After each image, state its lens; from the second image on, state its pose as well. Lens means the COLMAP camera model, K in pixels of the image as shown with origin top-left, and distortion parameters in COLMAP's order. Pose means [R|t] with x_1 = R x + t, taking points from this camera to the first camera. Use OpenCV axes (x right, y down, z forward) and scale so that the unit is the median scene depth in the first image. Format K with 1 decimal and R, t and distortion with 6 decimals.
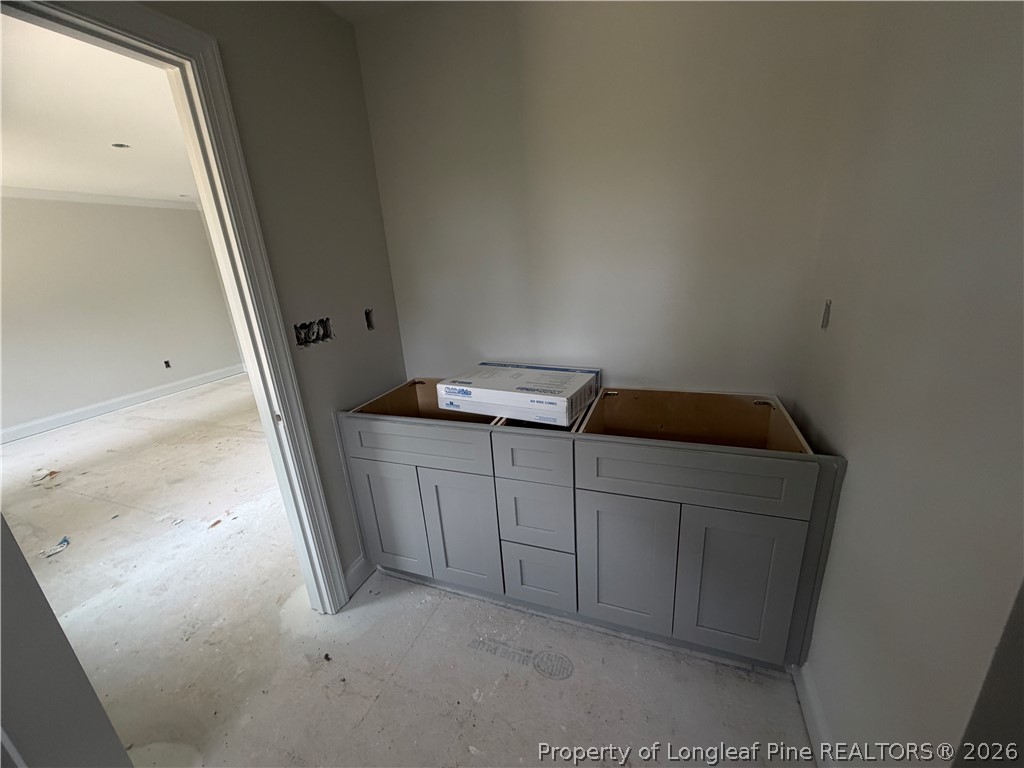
lens RADIAL K [[408.4, 0, 509.7], [0, 408.4, 386.3], [0, 0, 1]] dist [-0.001064, -0.000045]
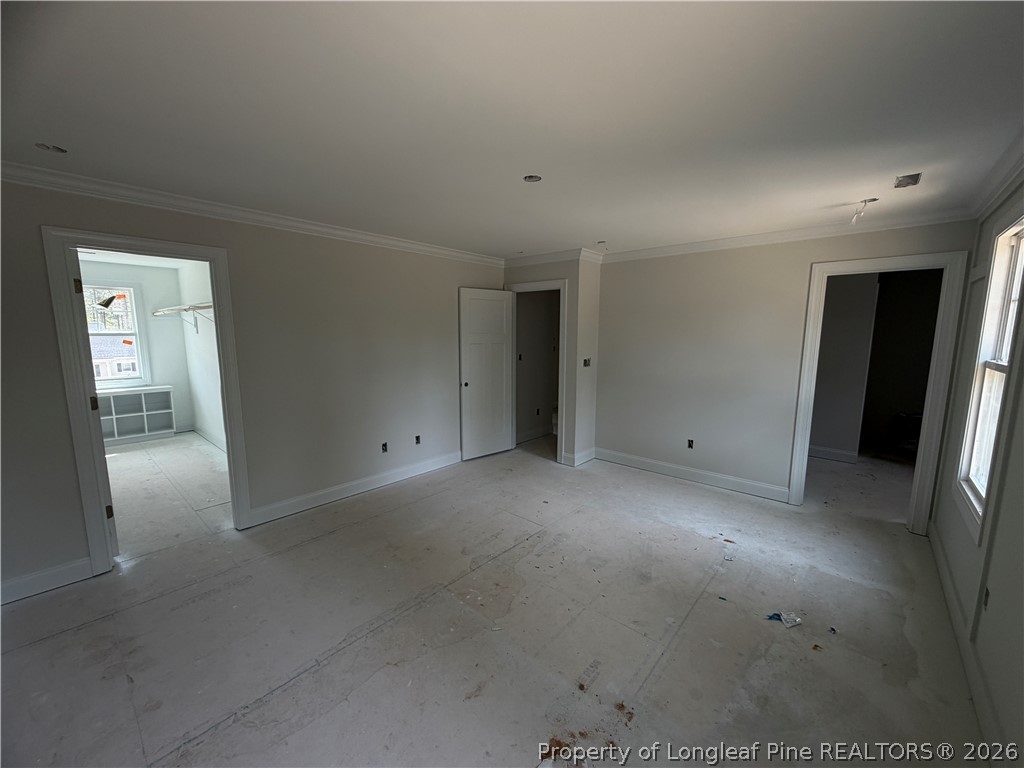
lens RADIAL K [[408.4, 0, 509.7], [0, 408.4, 386.3], [0, 0, 1]] dist [-0.001064, -0.000045]
pose [[0.352815, -0.063097, 0.933563, -1.560762], [0.262213, 0.964414, -0.033914, -0.180885], [-0.898201, 0.256757, 0.356805, 0.785371]]
